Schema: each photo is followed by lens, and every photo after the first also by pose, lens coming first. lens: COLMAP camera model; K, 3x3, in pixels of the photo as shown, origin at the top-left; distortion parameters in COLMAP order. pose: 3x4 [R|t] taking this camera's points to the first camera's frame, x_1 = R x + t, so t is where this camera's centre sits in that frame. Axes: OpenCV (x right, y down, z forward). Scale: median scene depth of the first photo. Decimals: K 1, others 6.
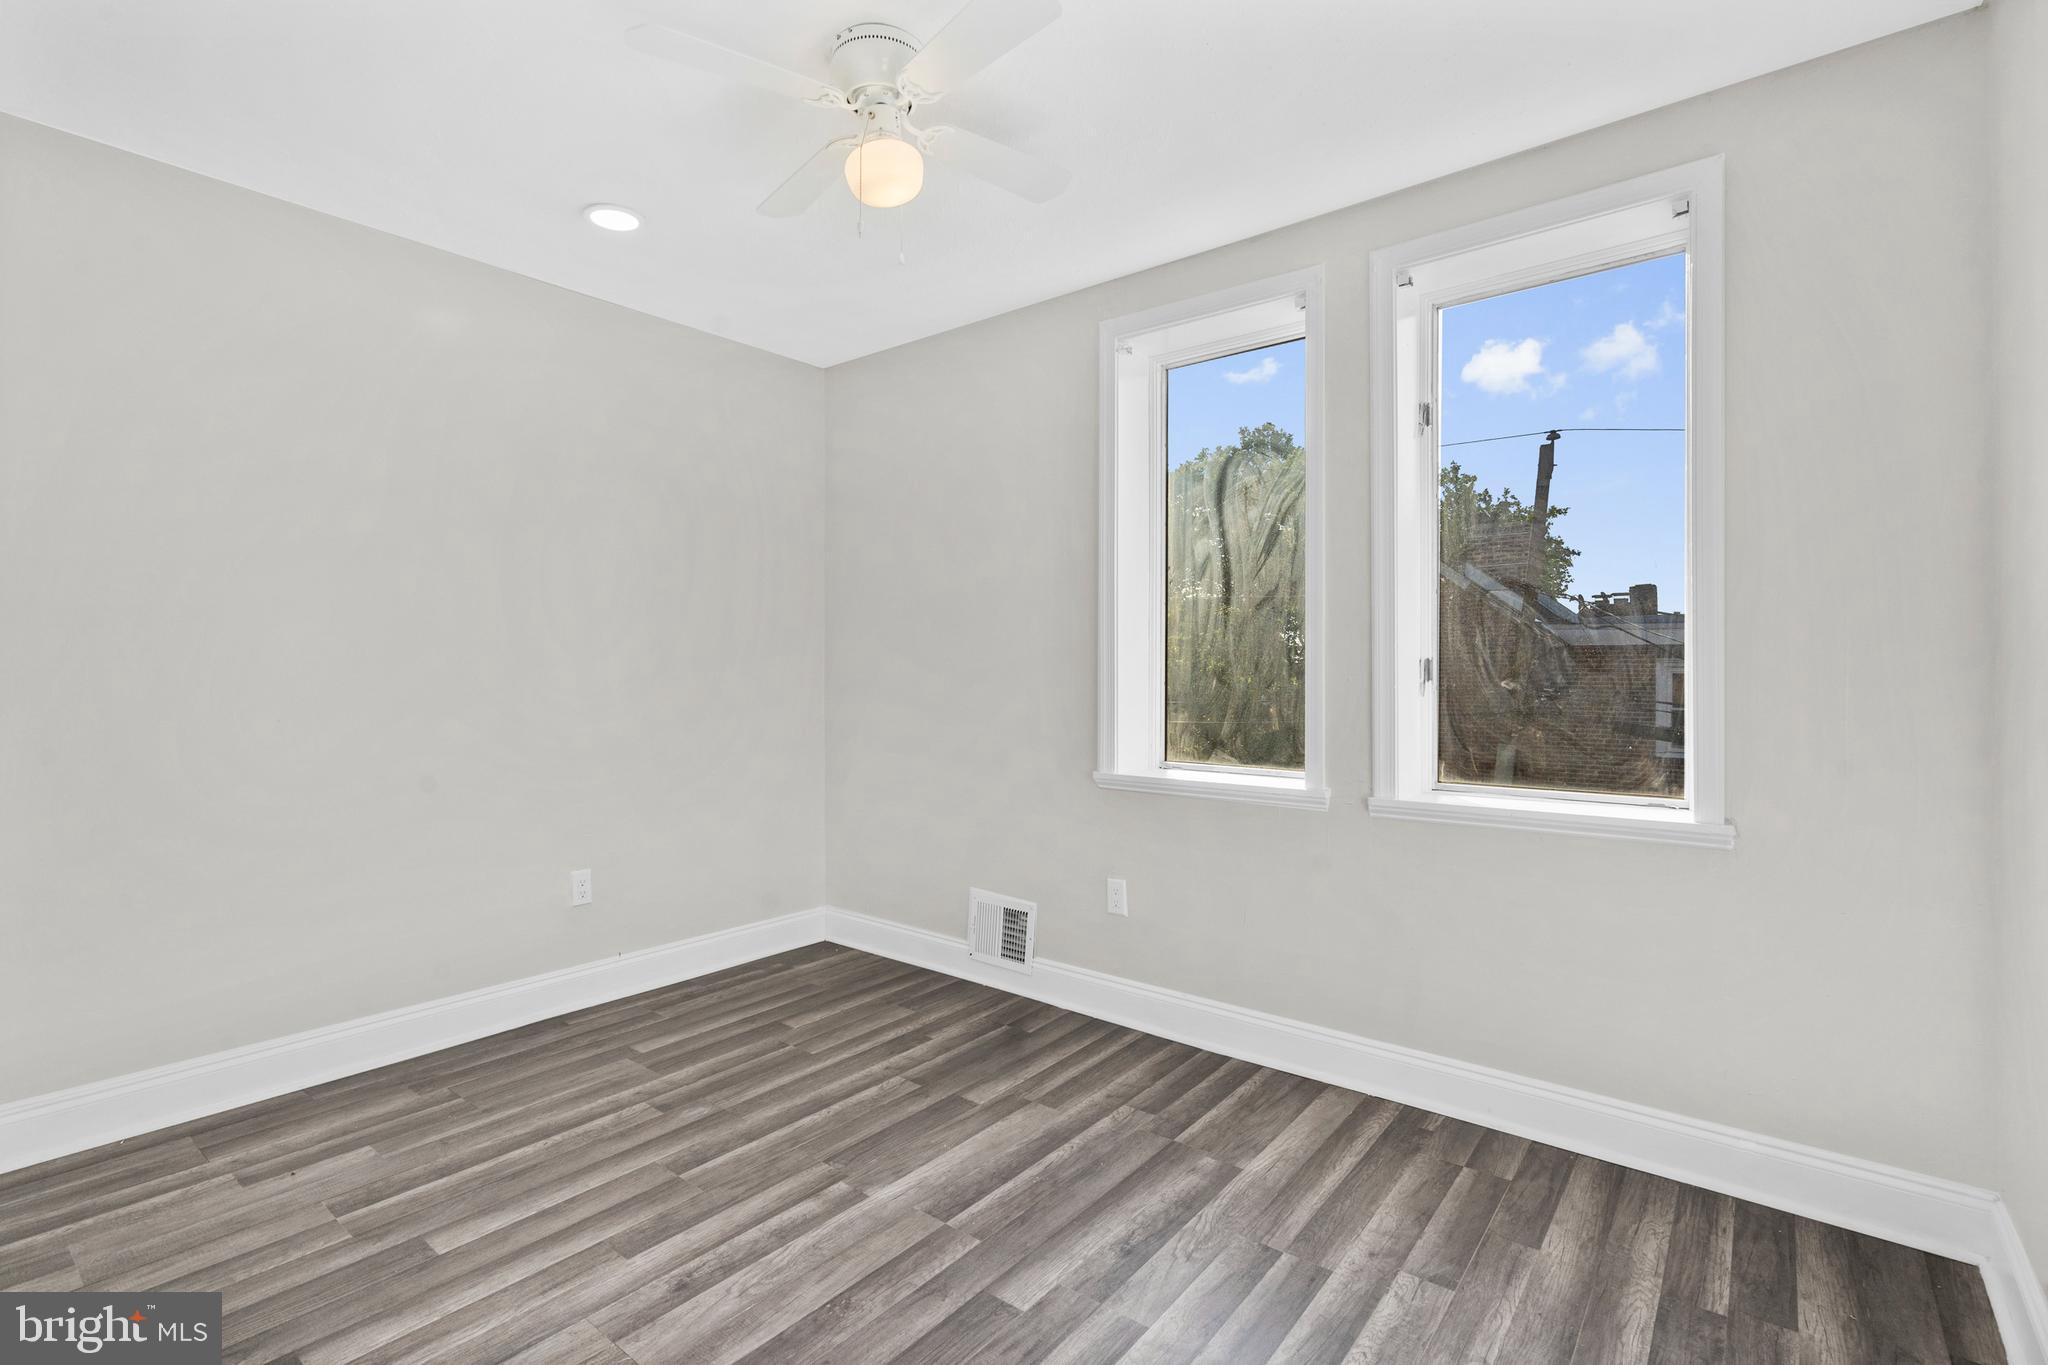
lens RADIAL K [[946.1, 0, 1024.0], [0, 946.1, 682.5], [0, 0, 1]] dist [0.001980, 0.000119]
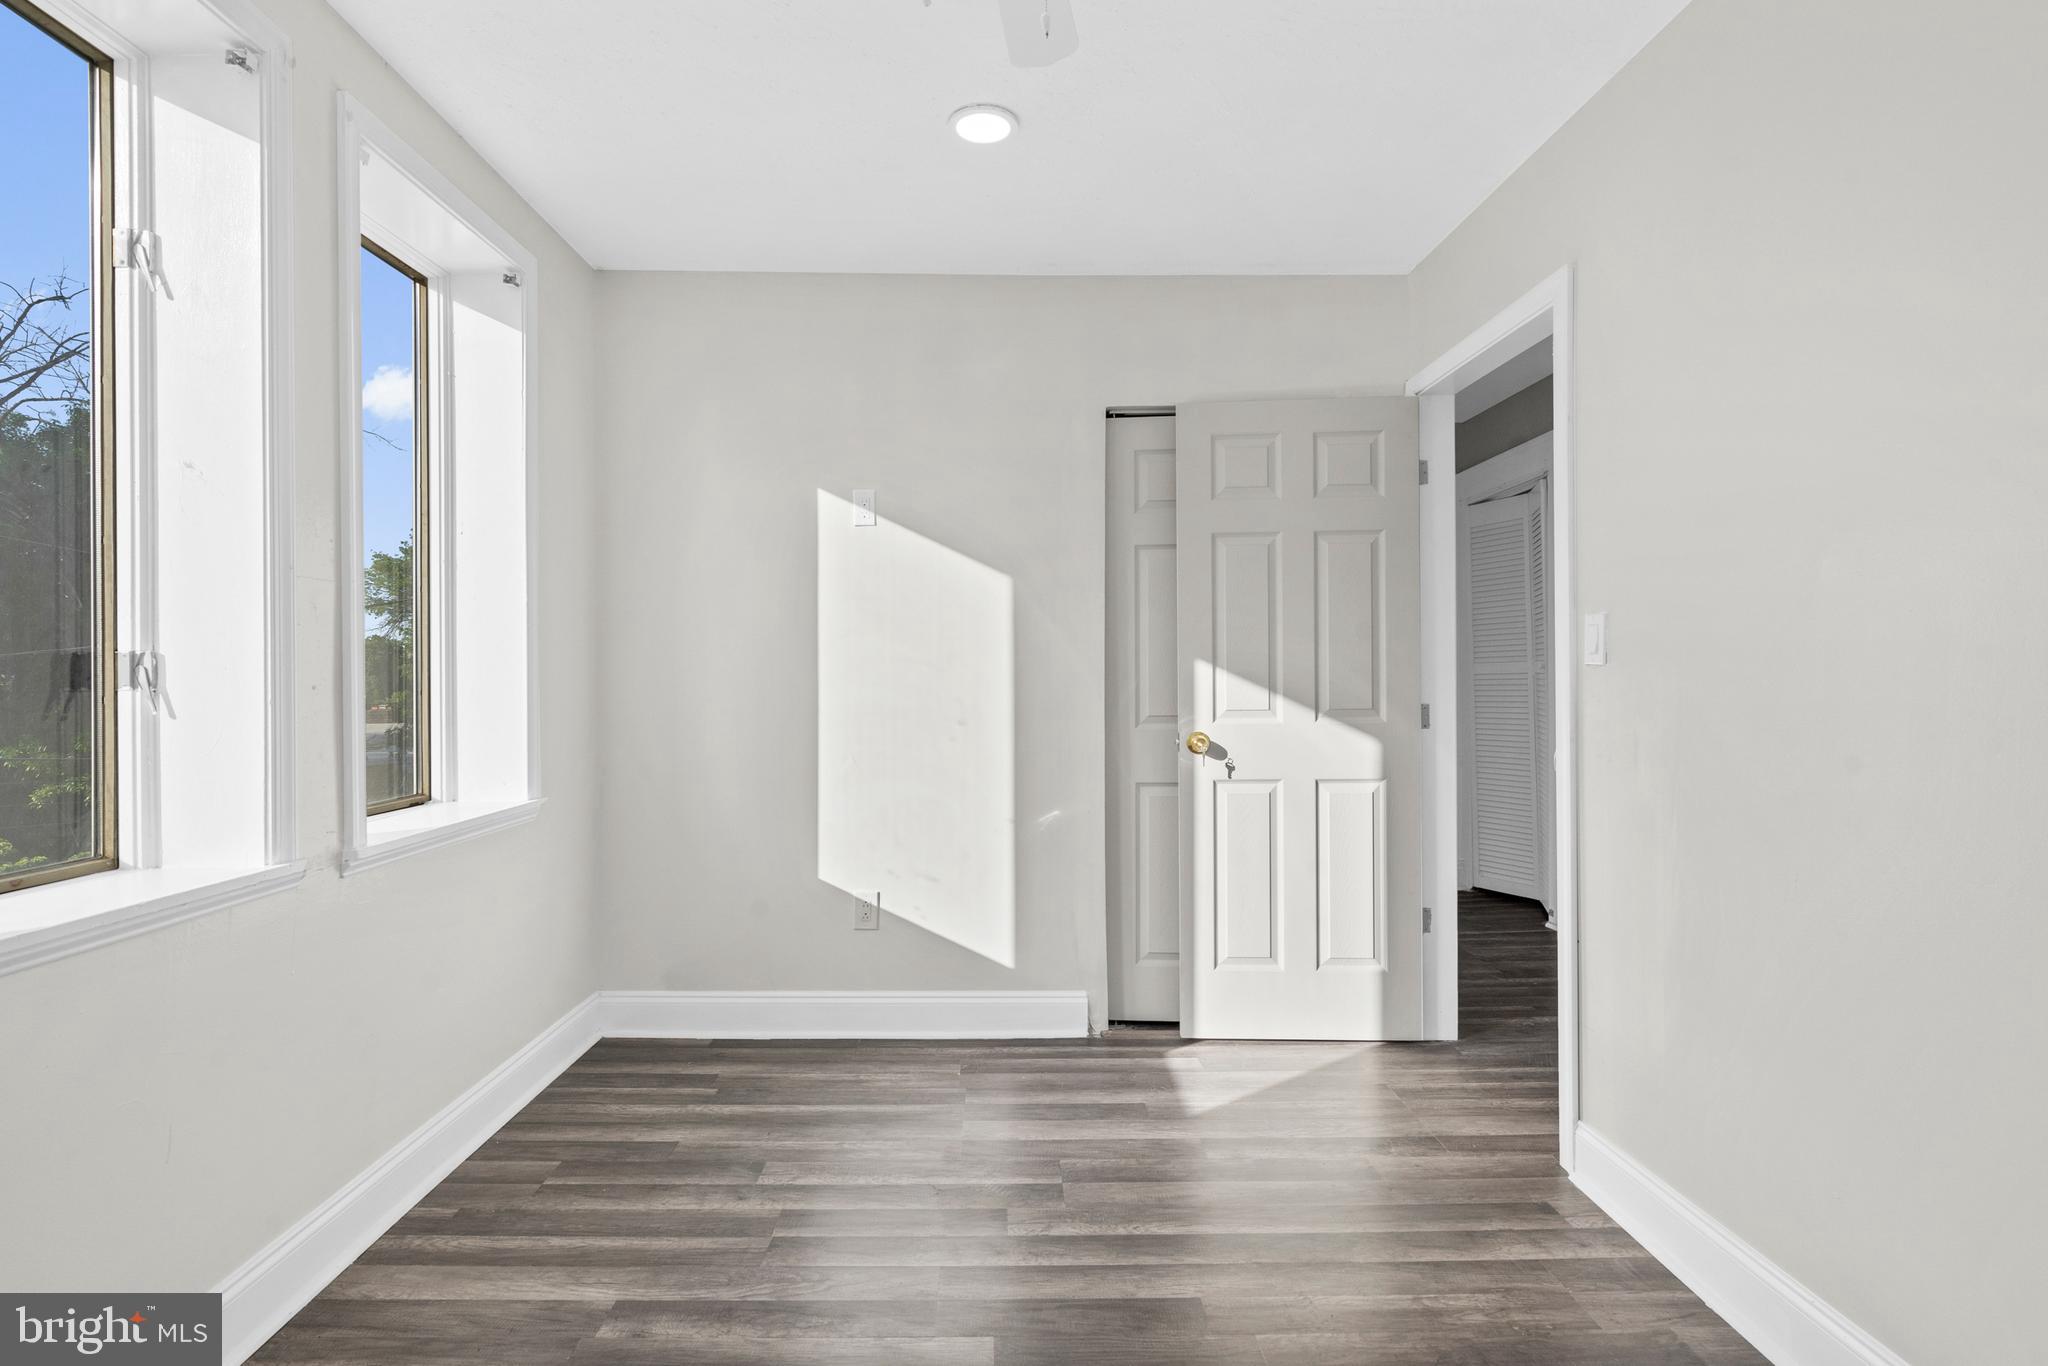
lens RADIAL K [[946.1, 0, 1024.0], [0, 946.1, 683.0], [0, 0, 1]] dist [0.001980, 0.000119]
pose [[-0.630699, -0.005674, 0.776007, -0.640267], [0.014293, 0.999719, 0.018926, -0.008144], [-0.775896, 0.023028, -0.630441, 1.328953]]
